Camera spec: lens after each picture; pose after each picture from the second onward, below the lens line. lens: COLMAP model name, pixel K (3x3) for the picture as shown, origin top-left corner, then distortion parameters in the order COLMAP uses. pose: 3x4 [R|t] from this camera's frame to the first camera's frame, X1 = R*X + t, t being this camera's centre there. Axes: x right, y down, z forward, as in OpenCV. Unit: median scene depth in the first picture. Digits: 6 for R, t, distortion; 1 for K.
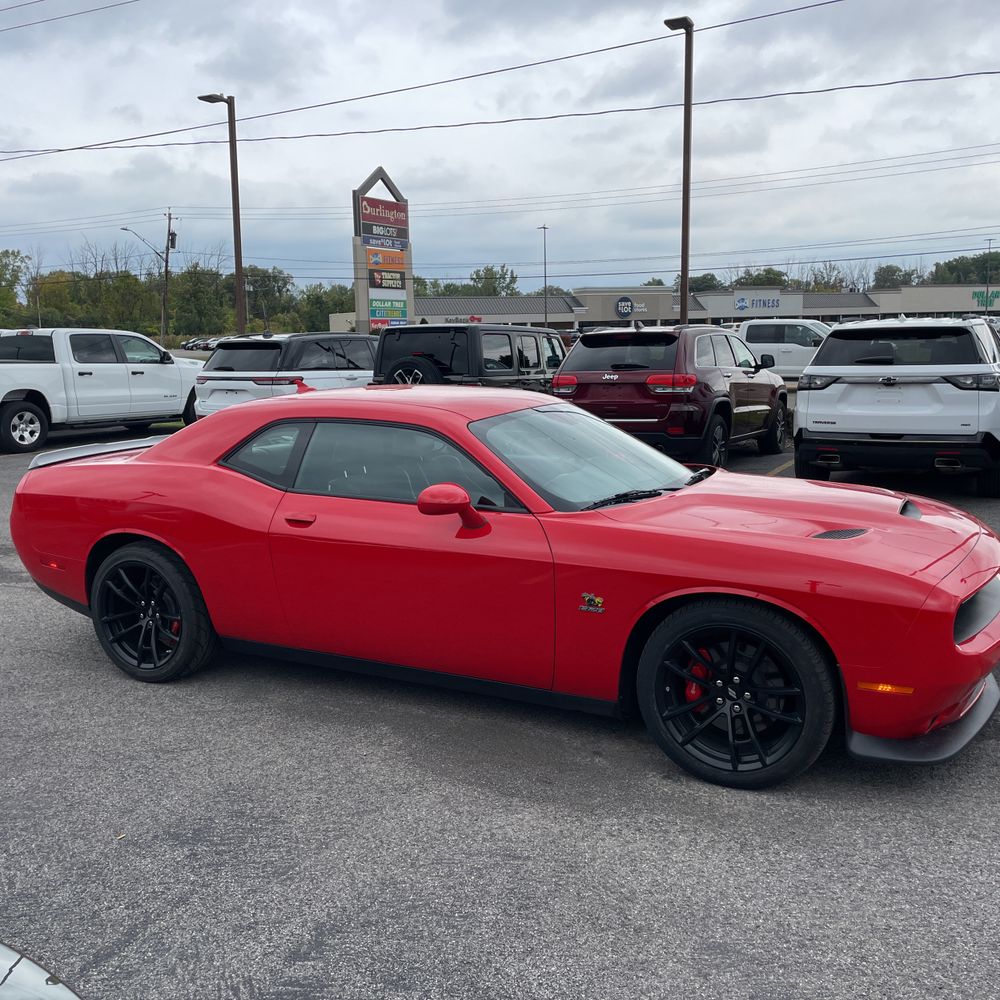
lens RADIAL K [[1008.2, 0, 487.9], [0, 1008.2, 510.8], [0, 0, 1]] dist [0.031094, 0.000000]
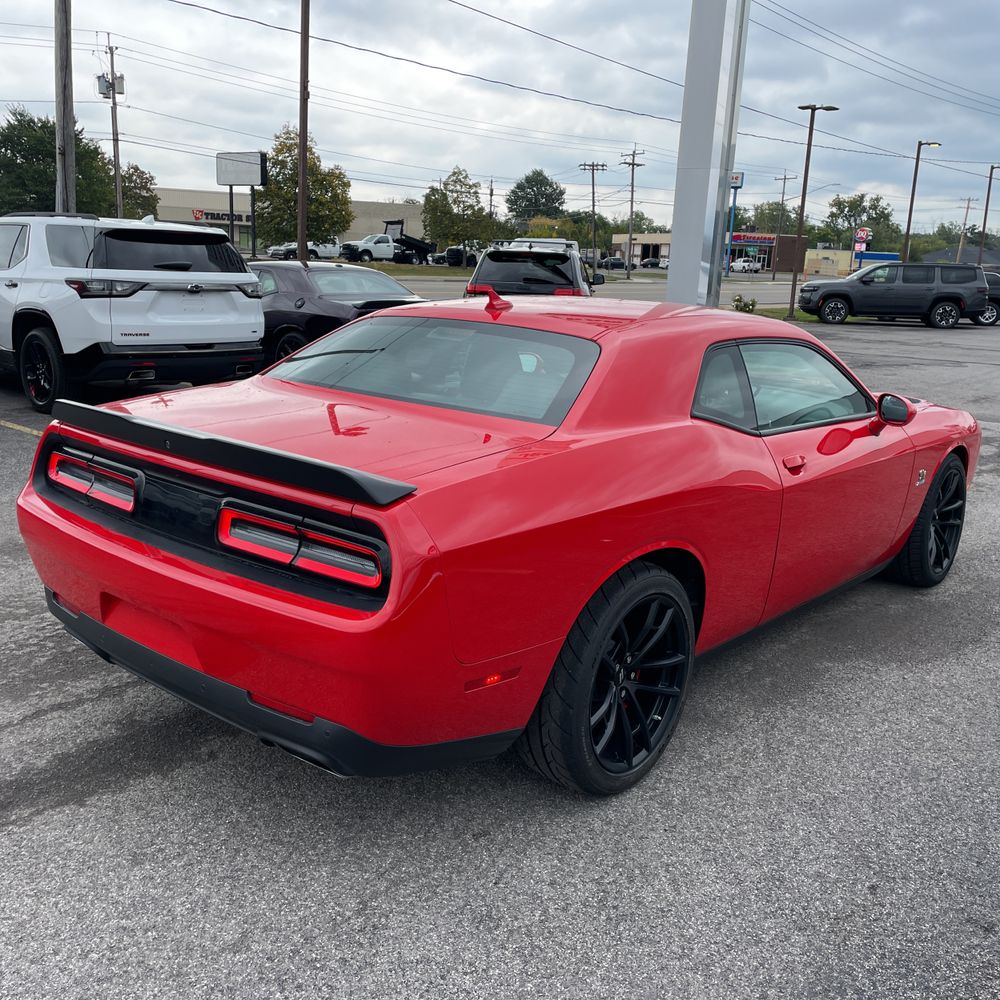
lens RADIAL K [[1008.2, 0, 500.6], [0, 1008.2, 500.1], [0, 0, 1]] dist [0.031094, 0.000000]
pose [[0.223129, -0.193432, 0.955404, -0.397103], [0.113411, 0.978609, 0.171644, -0.050604], [-0.968169, 0.070055, 0.240294, 0.401370]]
